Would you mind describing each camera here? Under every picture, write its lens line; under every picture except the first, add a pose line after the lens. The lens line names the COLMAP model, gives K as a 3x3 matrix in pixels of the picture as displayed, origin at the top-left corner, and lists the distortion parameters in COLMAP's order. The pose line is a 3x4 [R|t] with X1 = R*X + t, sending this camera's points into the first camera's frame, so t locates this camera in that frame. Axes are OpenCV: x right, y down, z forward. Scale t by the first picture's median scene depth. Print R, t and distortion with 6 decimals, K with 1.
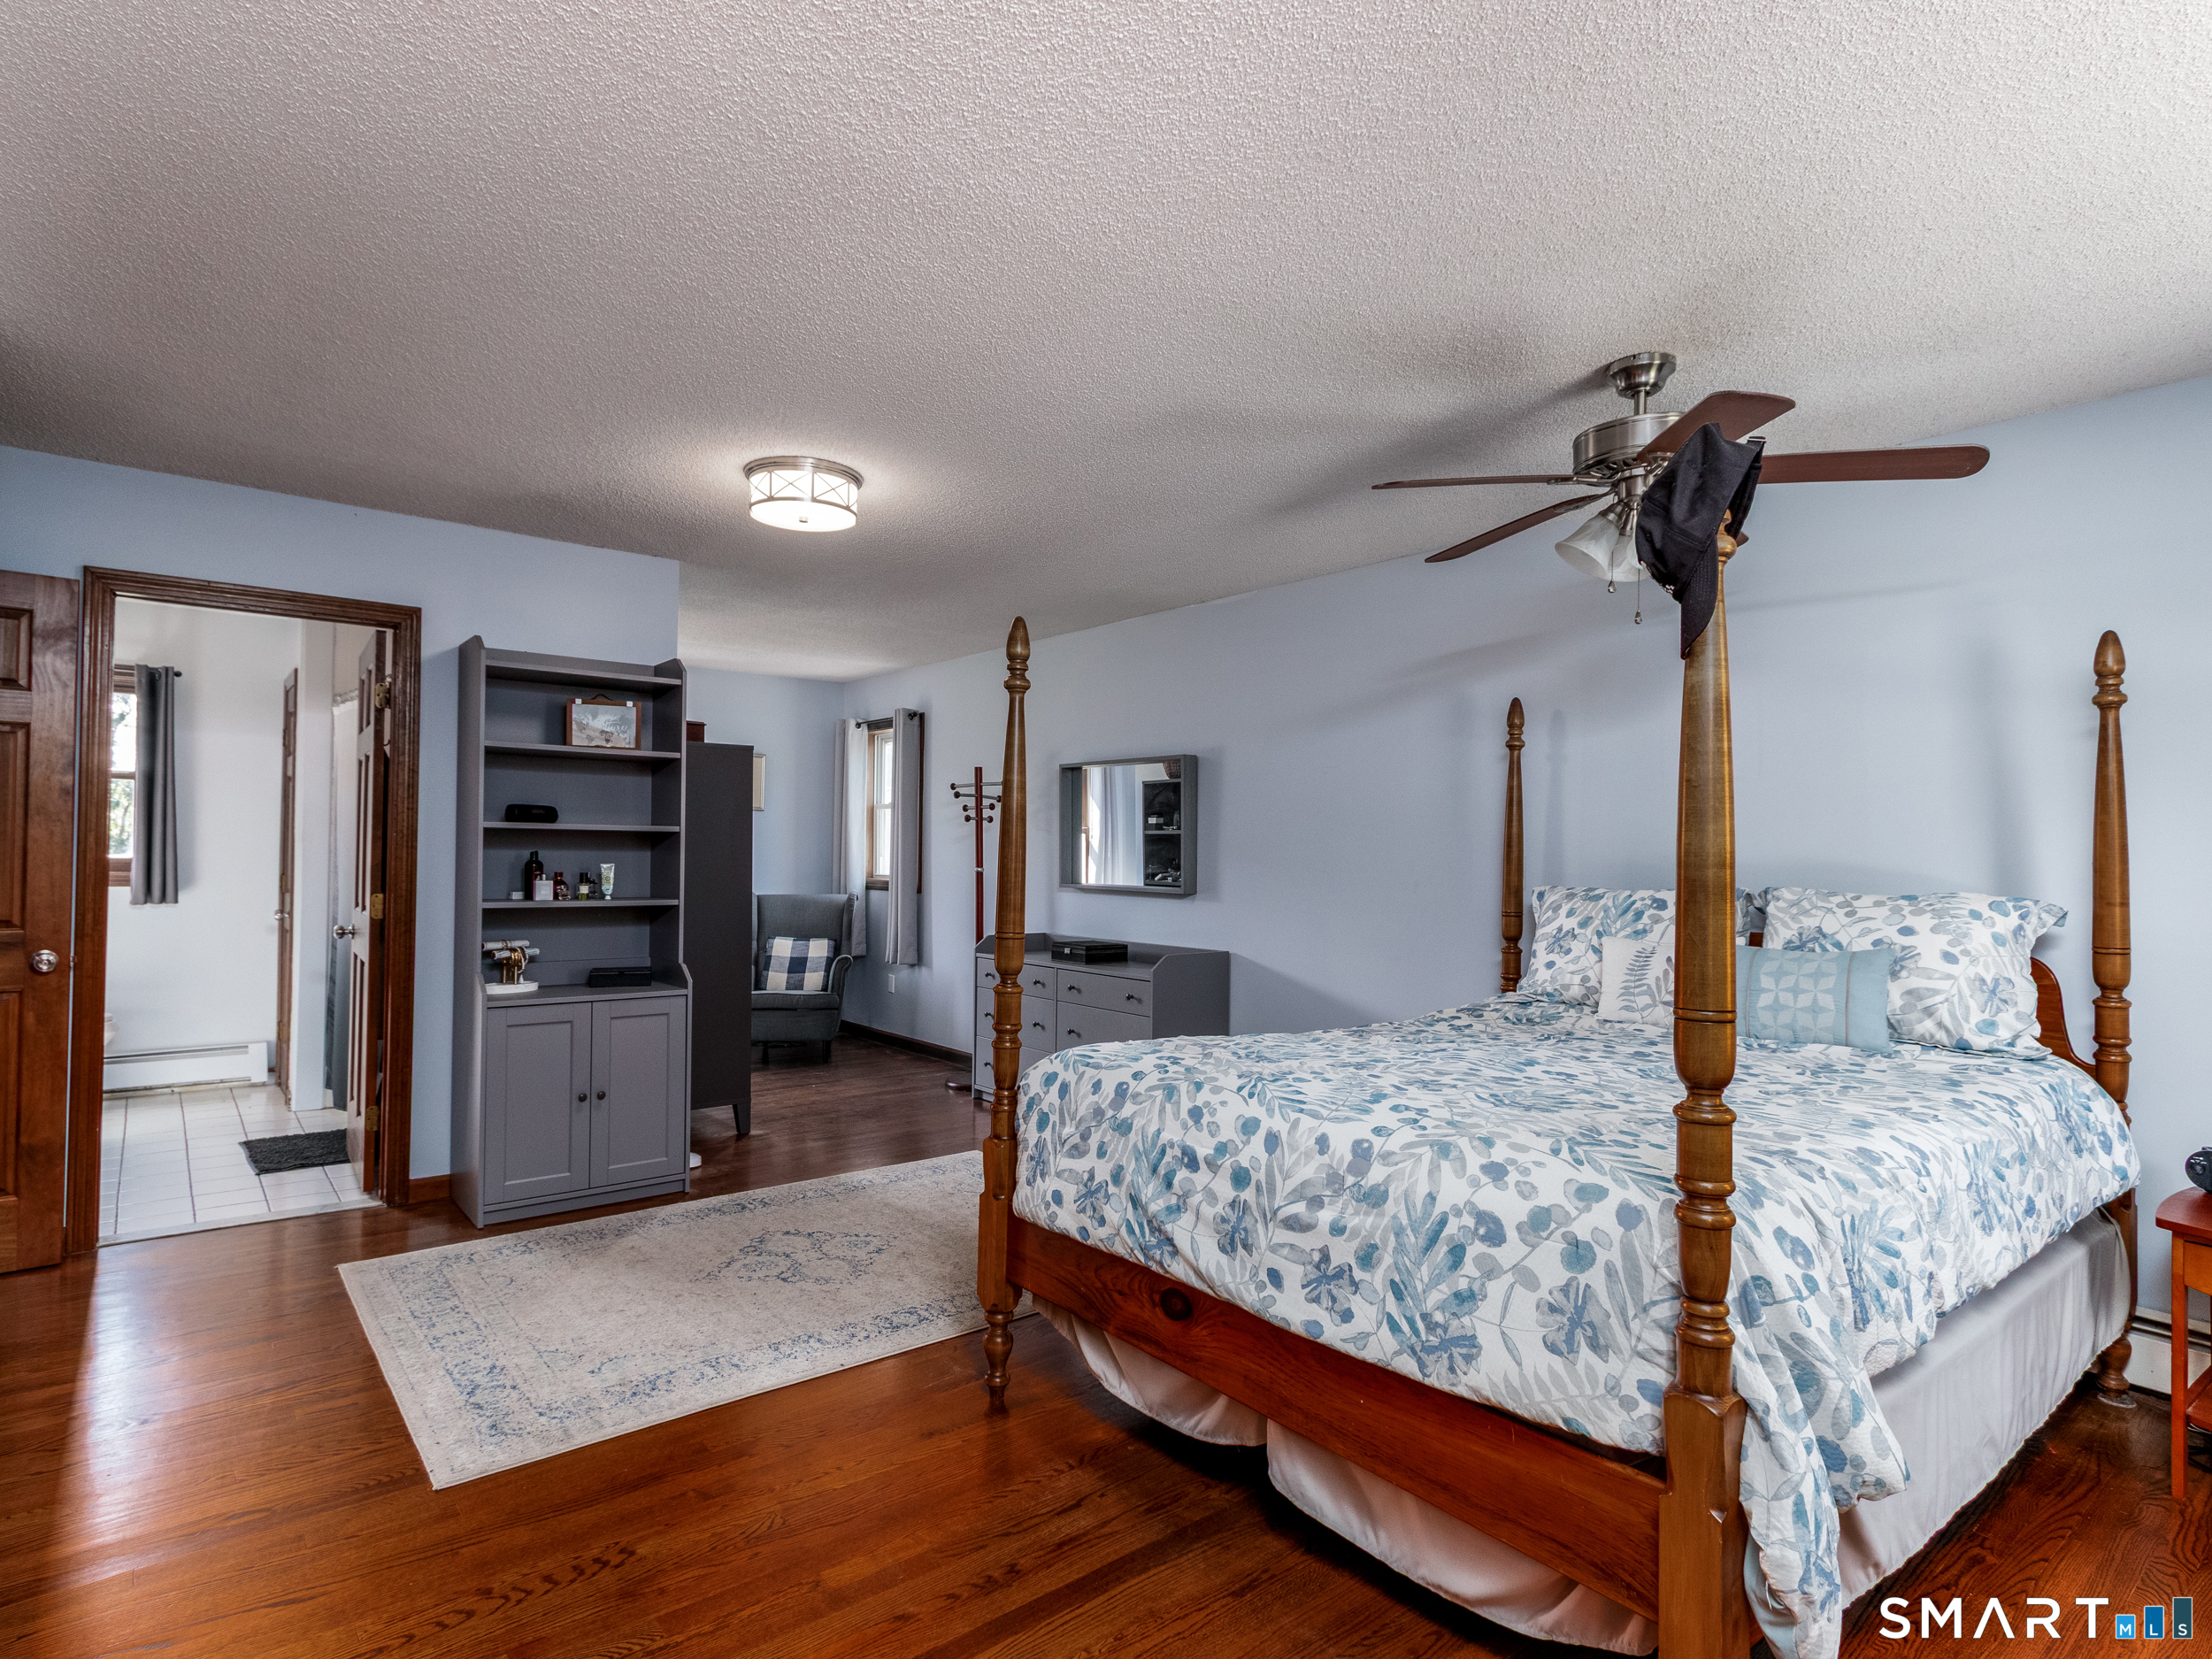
lens RADIAL K [[1159.8, 0, 1097.3], [0, 1159.8, 840.4], [0, 0, 1]] dist [0.000790, -0.000486]
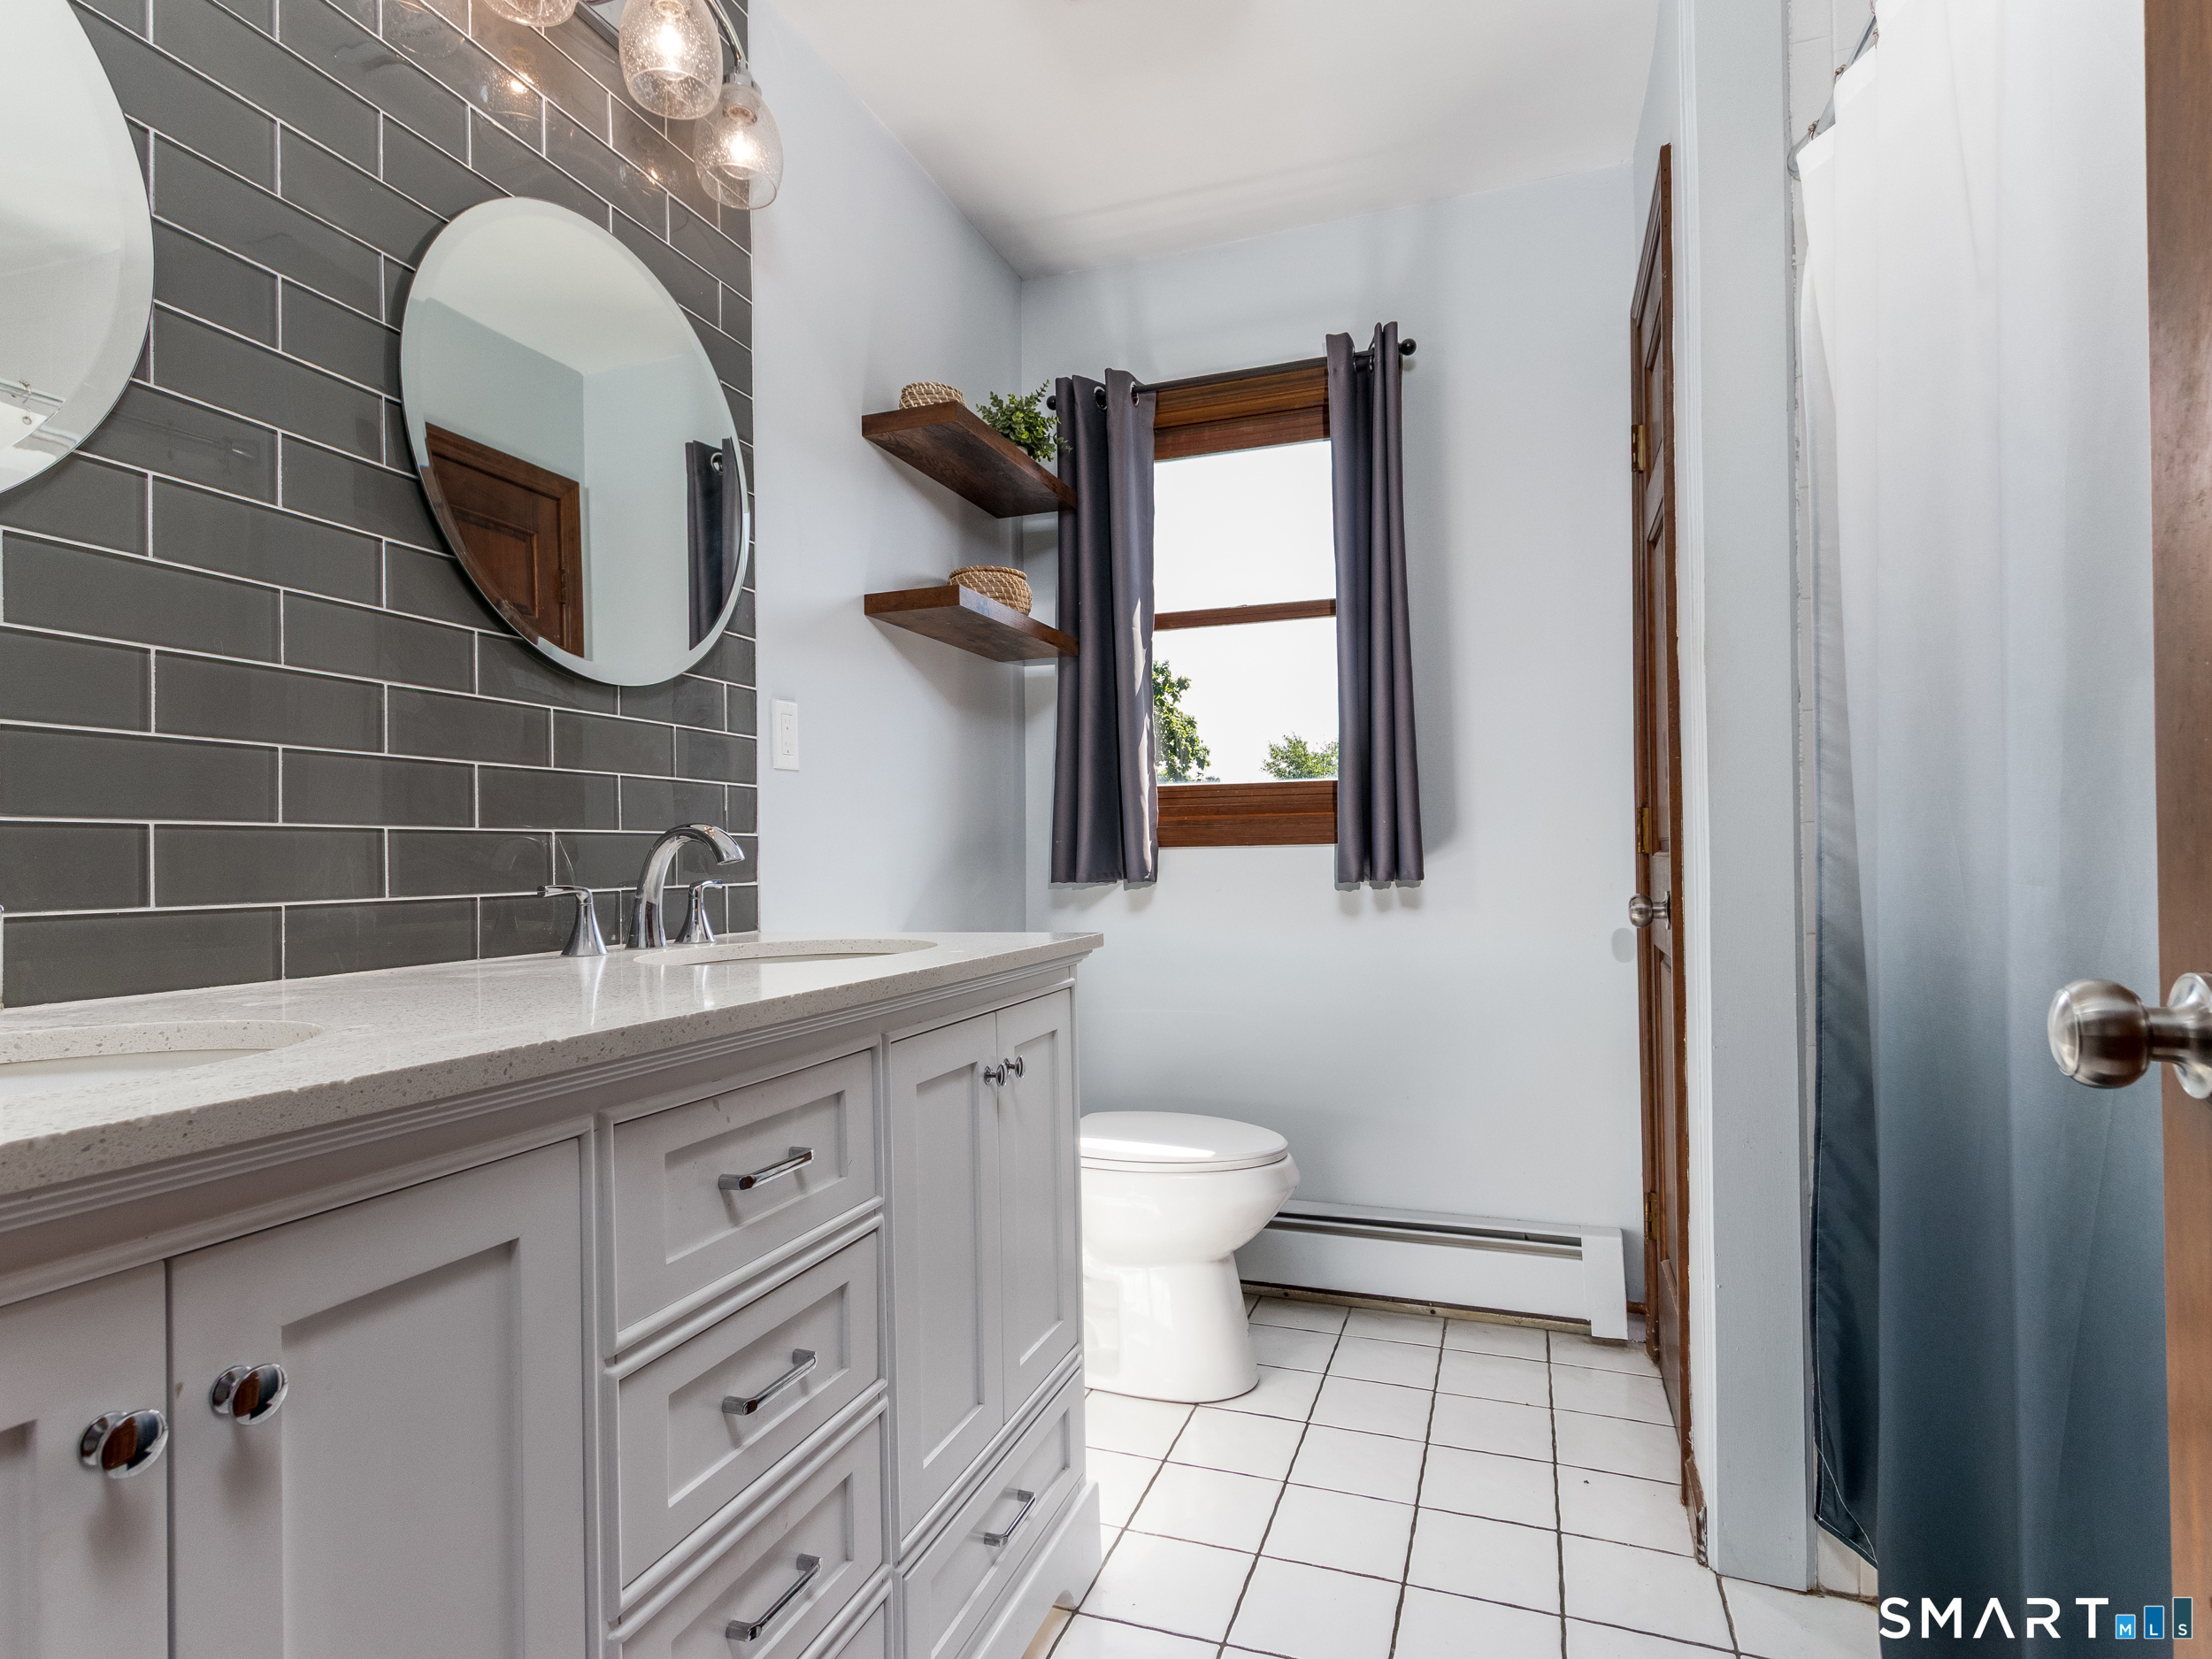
lens RADIAL K [[1154.1, 0, 1097.2], [0, 1154.1, 853.4], [0, 0, 1]] dist [0.021324, -0.011918]
pose [[0.505373, -0.023112, -0.862591, -0.476380], [0.029762, 0.999513, -0.009343, 0.043230], [0.862388, -0.020950, 0.505815, 0.668181]]
